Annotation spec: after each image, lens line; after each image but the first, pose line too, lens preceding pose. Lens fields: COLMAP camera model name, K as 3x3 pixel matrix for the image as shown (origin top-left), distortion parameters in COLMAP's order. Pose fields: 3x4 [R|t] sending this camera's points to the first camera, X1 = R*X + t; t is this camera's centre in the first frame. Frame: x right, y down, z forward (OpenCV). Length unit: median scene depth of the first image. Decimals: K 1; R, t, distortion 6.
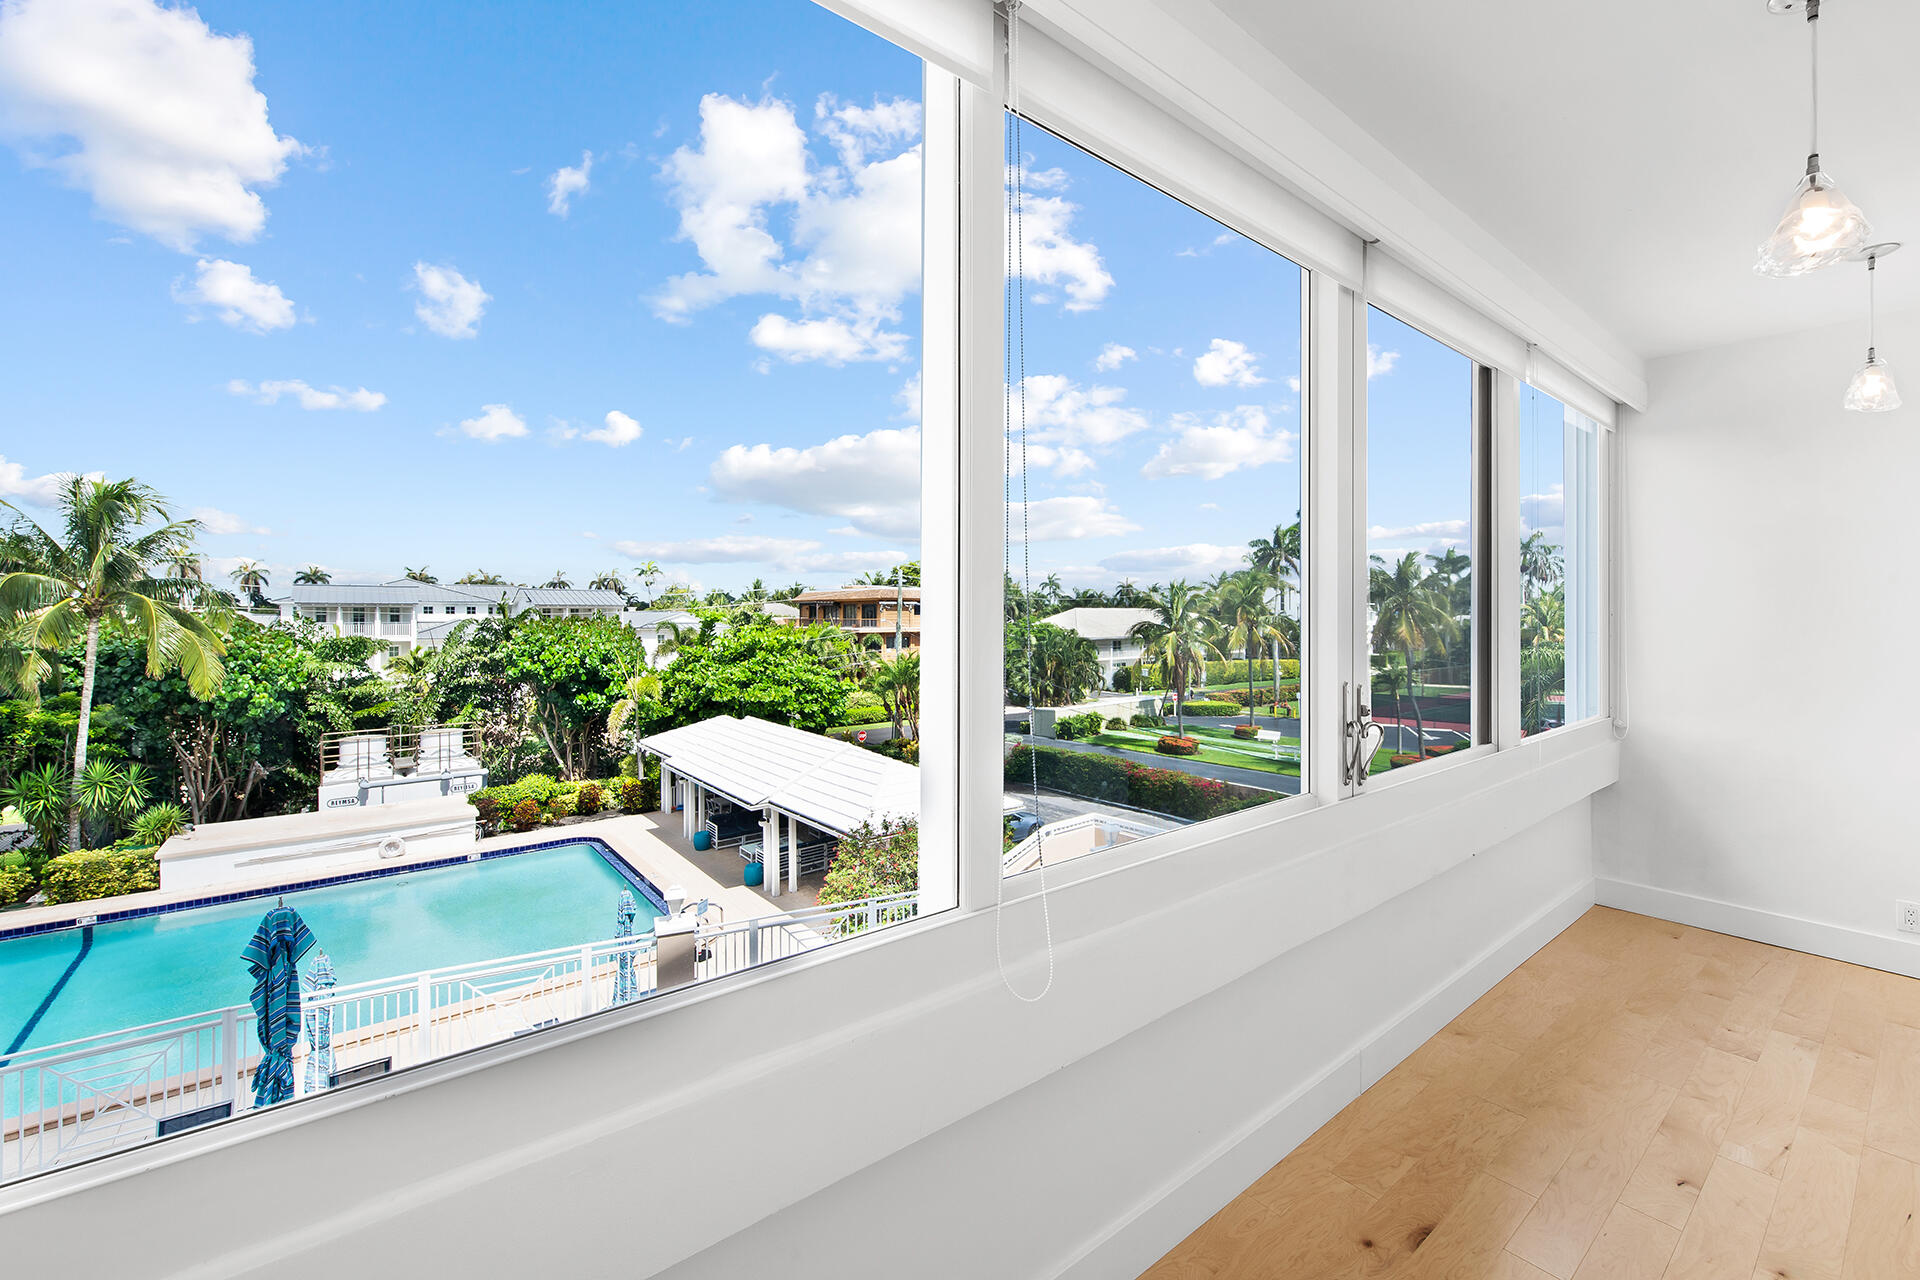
lens RADIAL K [[769.5, 0, 960.0], [0, 769.5, 640.0], [0, 0, 1]] dist [-0.002245, -0.000382]
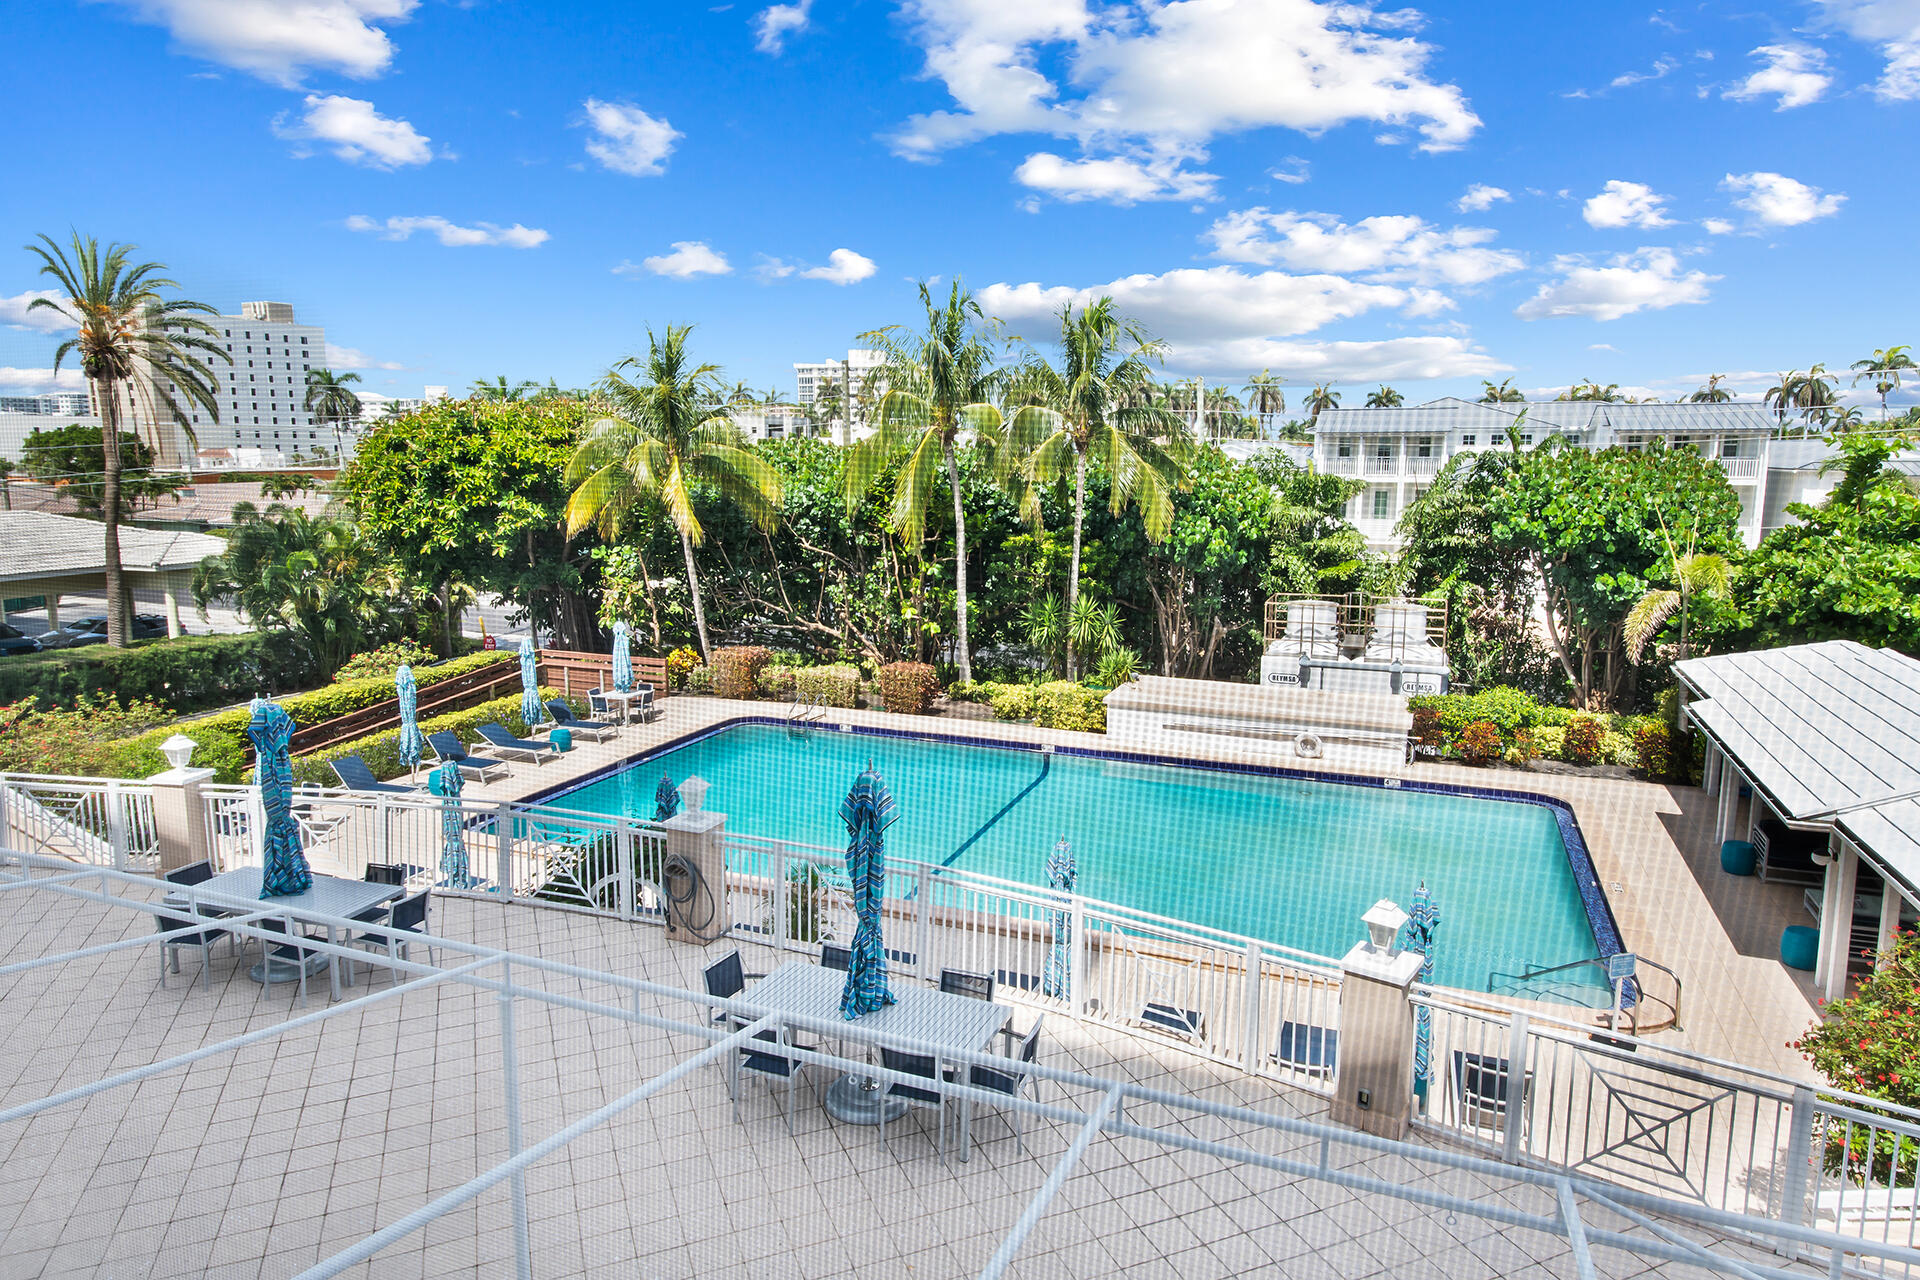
lens RADIAL K [[1145.9, 0, 960.0], [0, 1145.9, 640.0], [0, 0, 1]] dist [0.024187, -0.019536]
pose [[0.486099, 0.142383, -0.862227, 0.074463], [-0.025733, 0.988542, 0.148734, -0.003031], [0.873525, -0.050112, 0.484194, 0.098841]]
